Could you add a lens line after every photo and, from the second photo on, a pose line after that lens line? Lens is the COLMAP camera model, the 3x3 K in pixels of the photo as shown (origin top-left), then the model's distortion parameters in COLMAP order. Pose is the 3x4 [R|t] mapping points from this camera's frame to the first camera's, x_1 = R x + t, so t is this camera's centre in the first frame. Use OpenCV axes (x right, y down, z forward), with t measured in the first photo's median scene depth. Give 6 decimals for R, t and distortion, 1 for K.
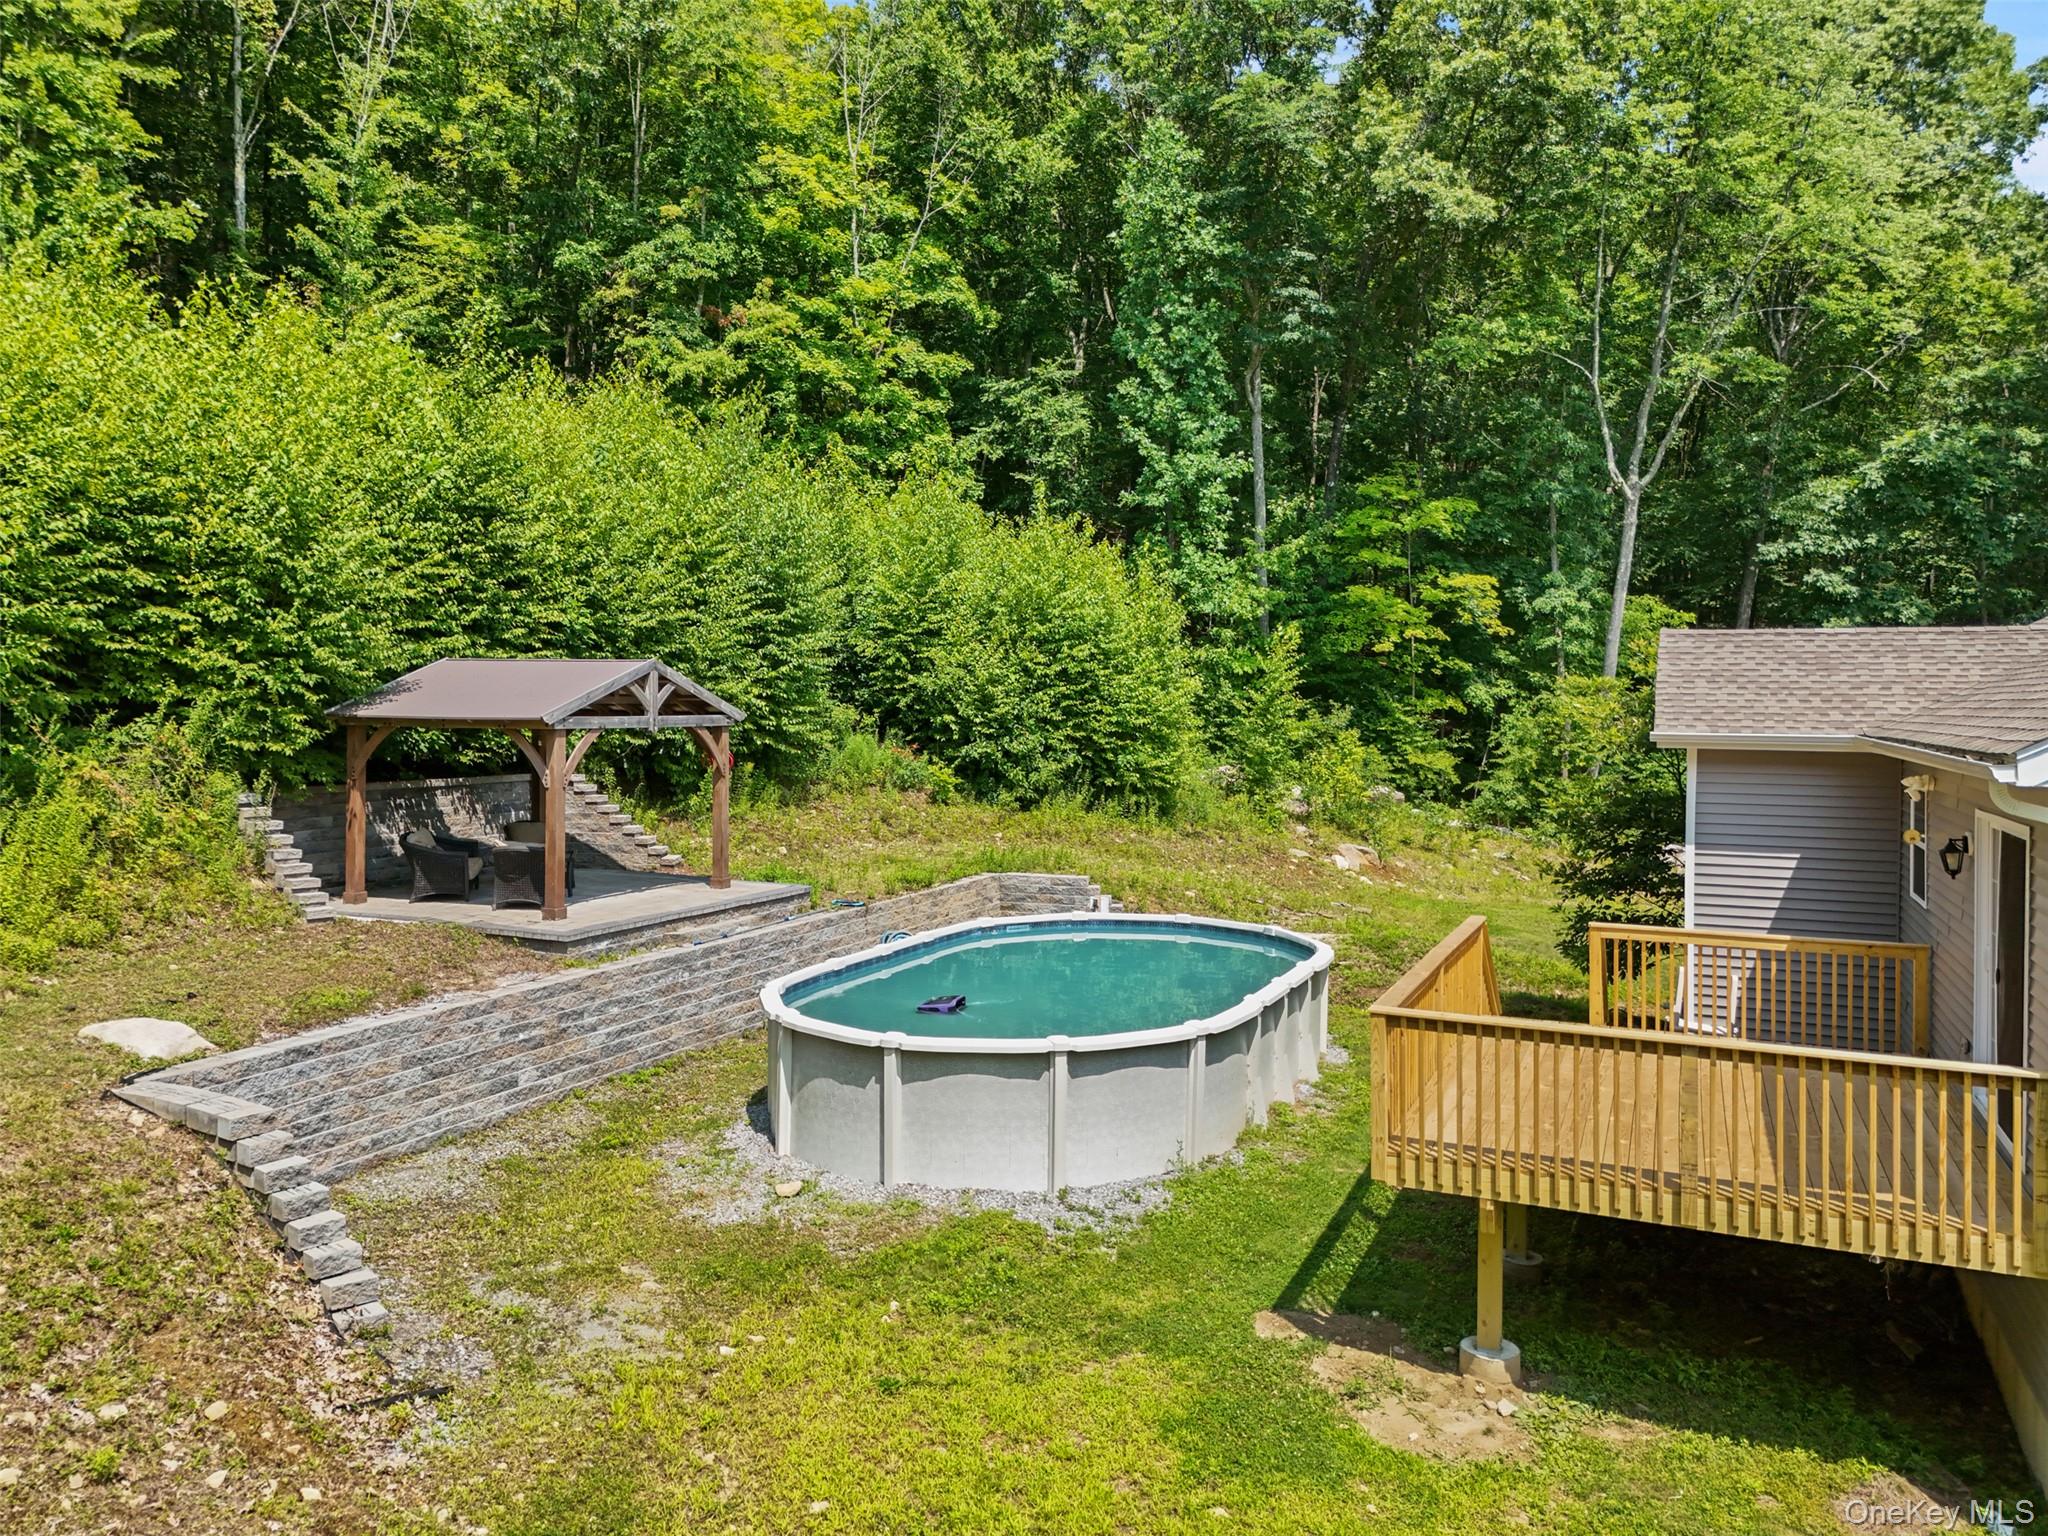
lens RADIAL K [[1519.5, 0, 1019.1], [0, 1519.5, 724.5], [0, 0, 1]] dist [0.043673, -0.030717]
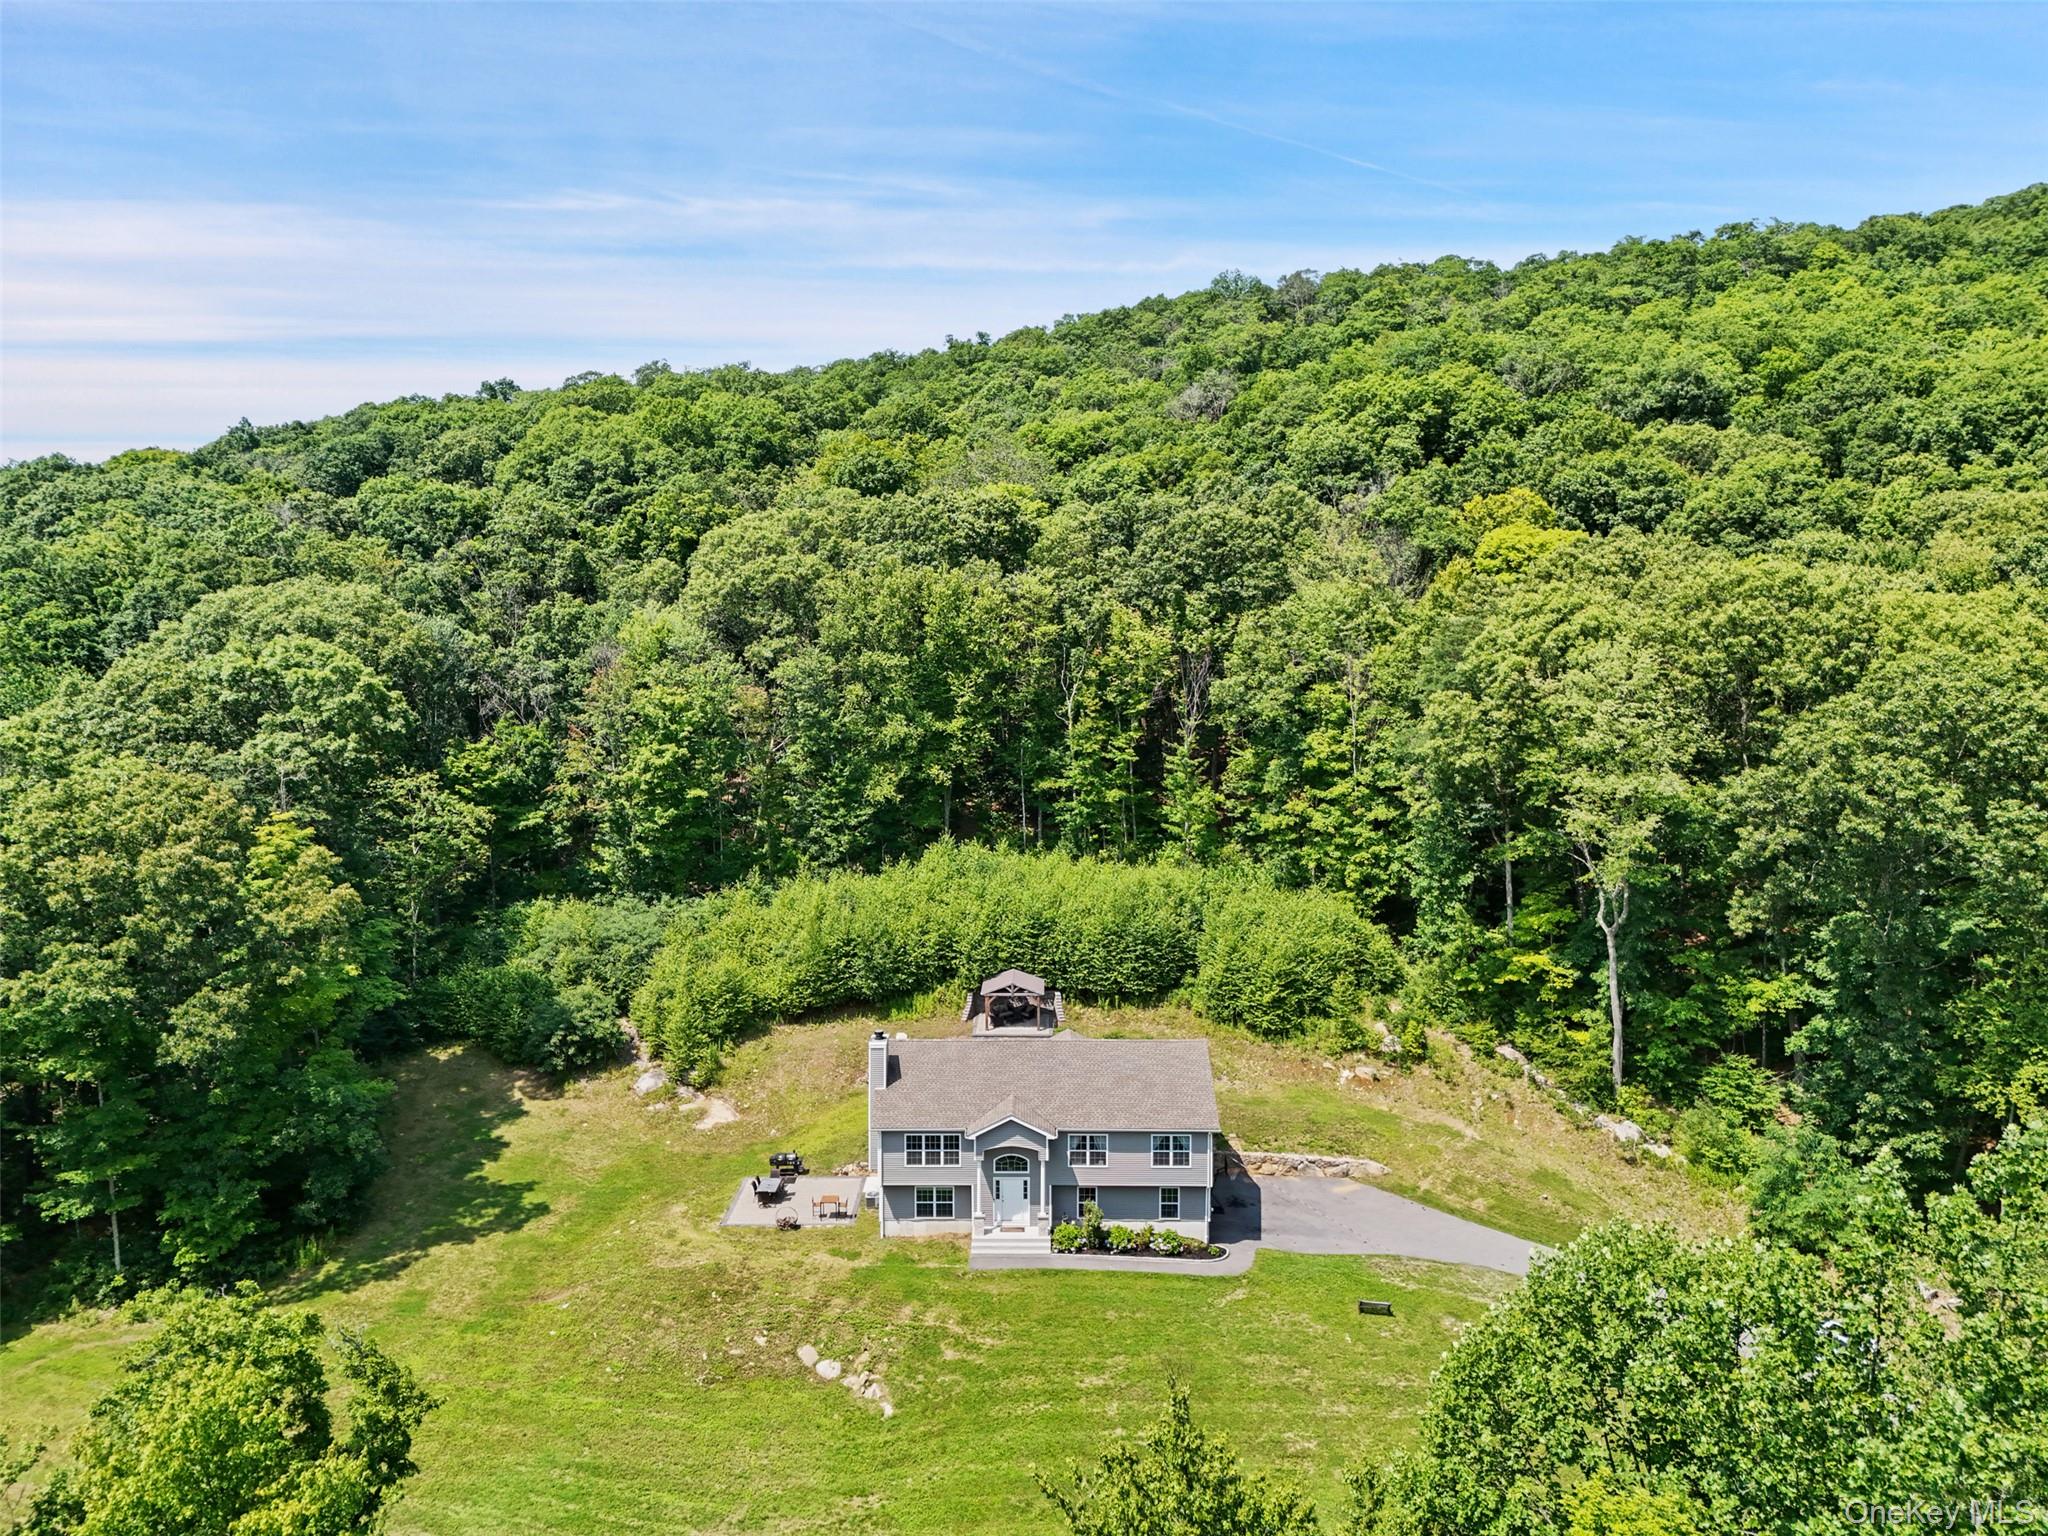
lens RADIAL K [[1507.2, 0, 1024.0], [0, 1507.2, 768.0], [0, 0, 1]] dist [0.149921, -0.370716]
pose [[0.386946, 0.090413, -0.917659, 2.593155], [-0.011351, 0.995573, 0.093303, -0.735090], [0.922033, -0.025687, 0.386259, -0.519384]]
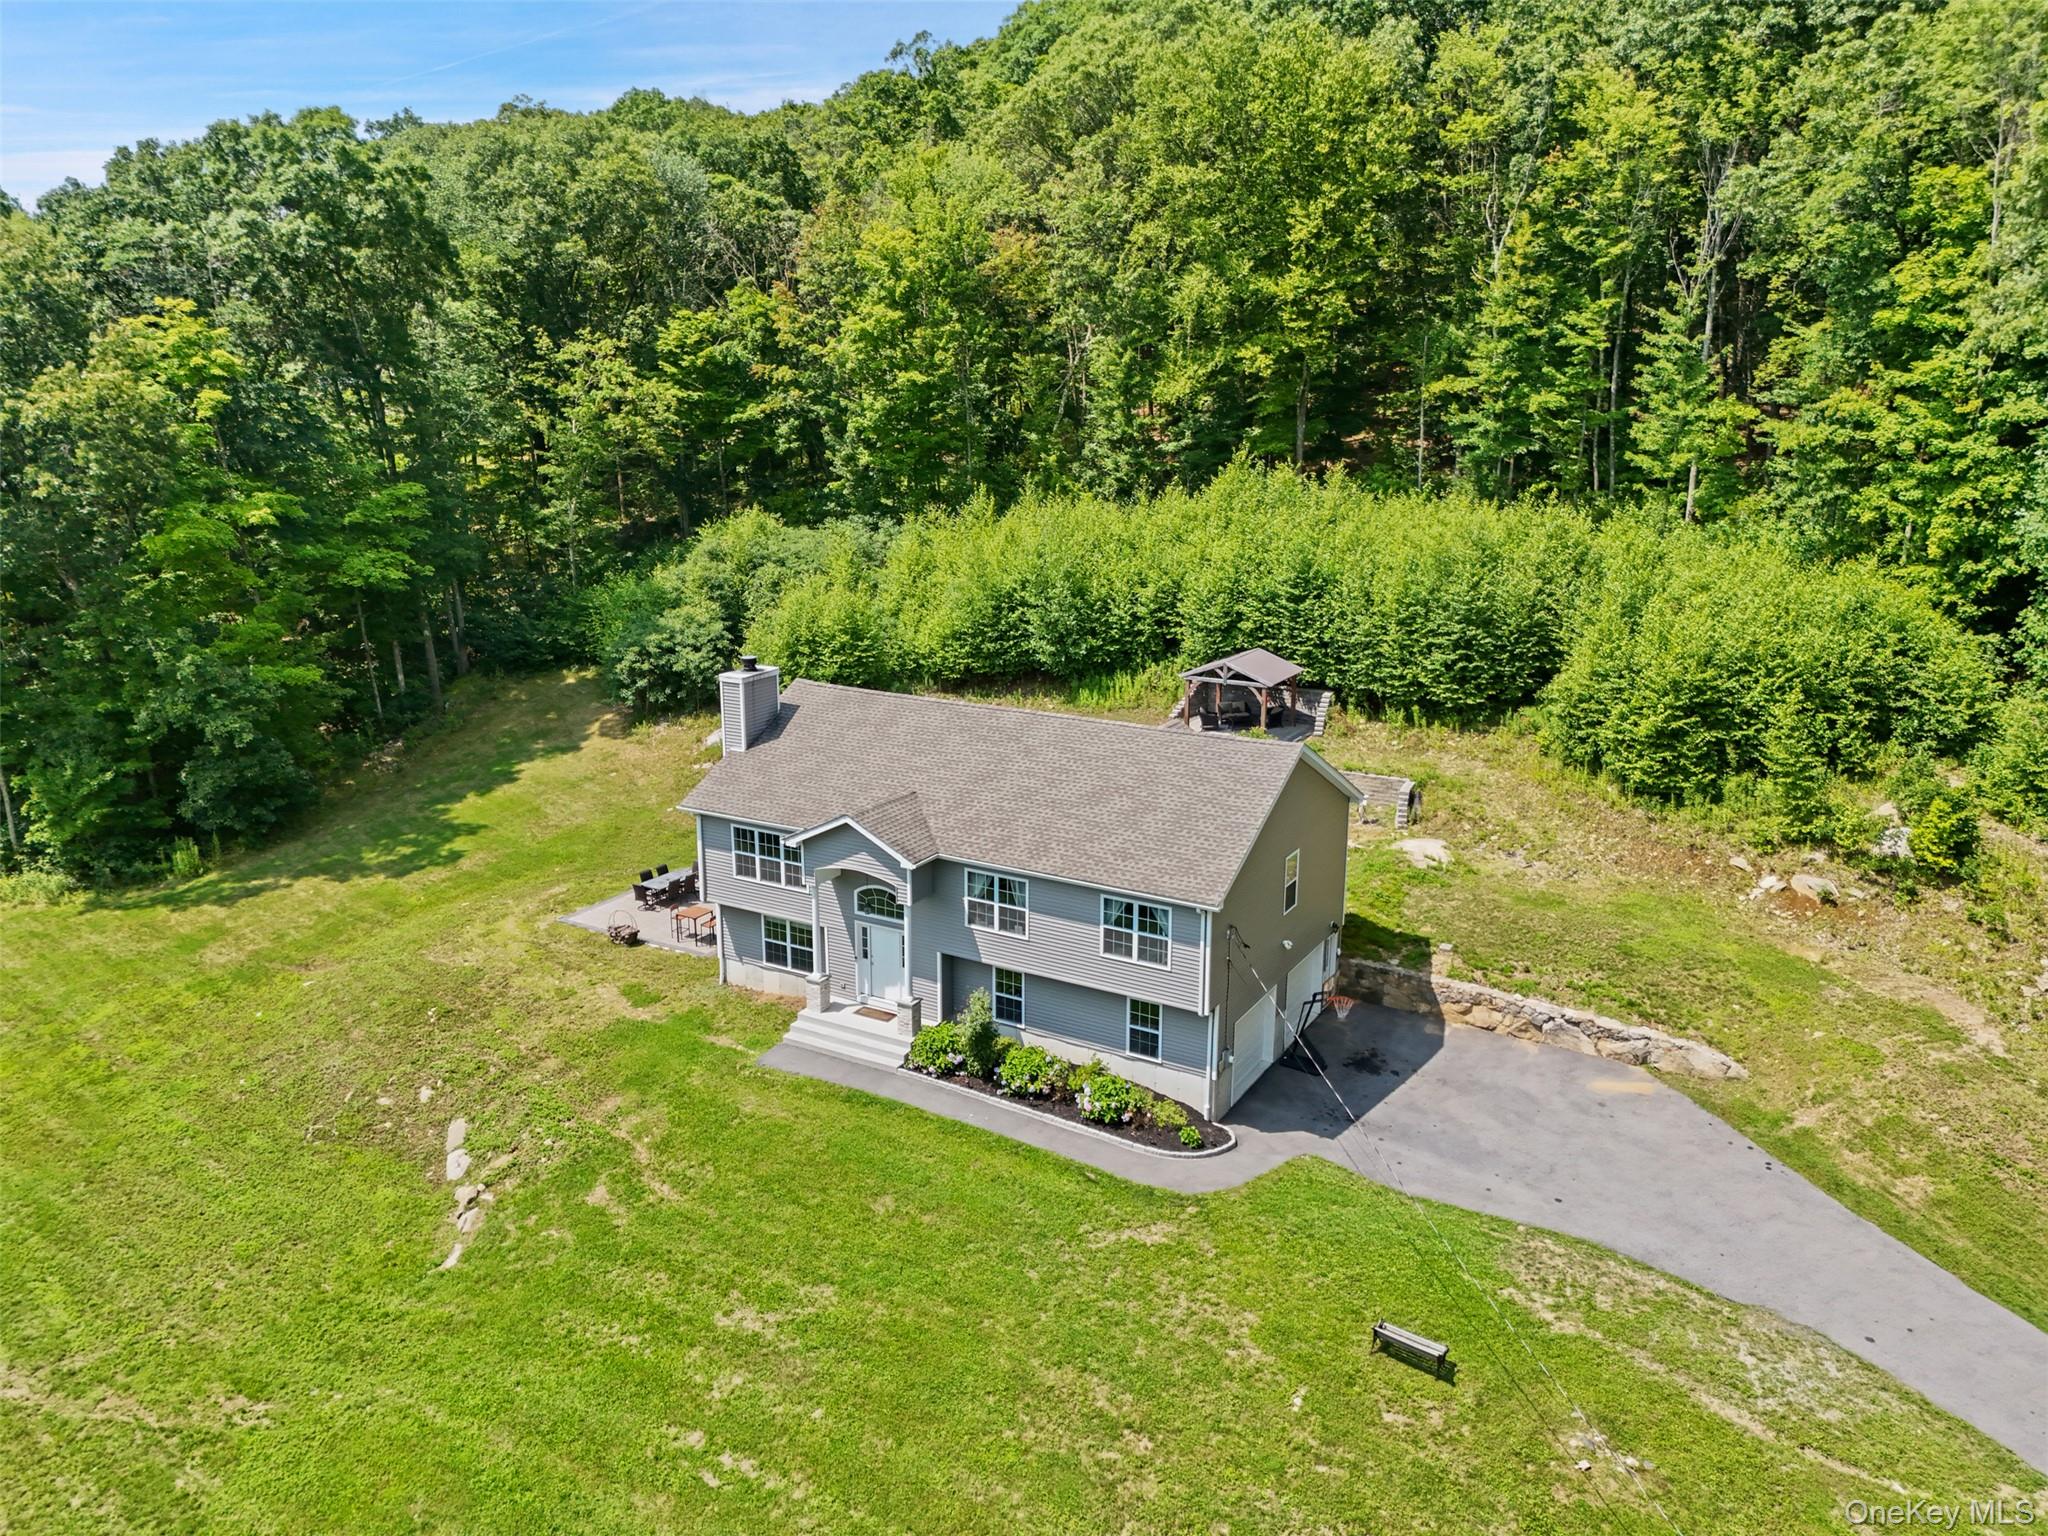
lens RADIAL K [[1505.3, 0, 1024.0], [0, 1505.3, 768.0], [0, 0, 1]] dist [0.076931, -0.062574]
pose [[-0.121763, 0.243880, -0.962131, 1.730670], [-0.019684, 0.968560, 0.248001, -0.360549], [0.992364, 0.049136, -0.113135, 0.582502]]
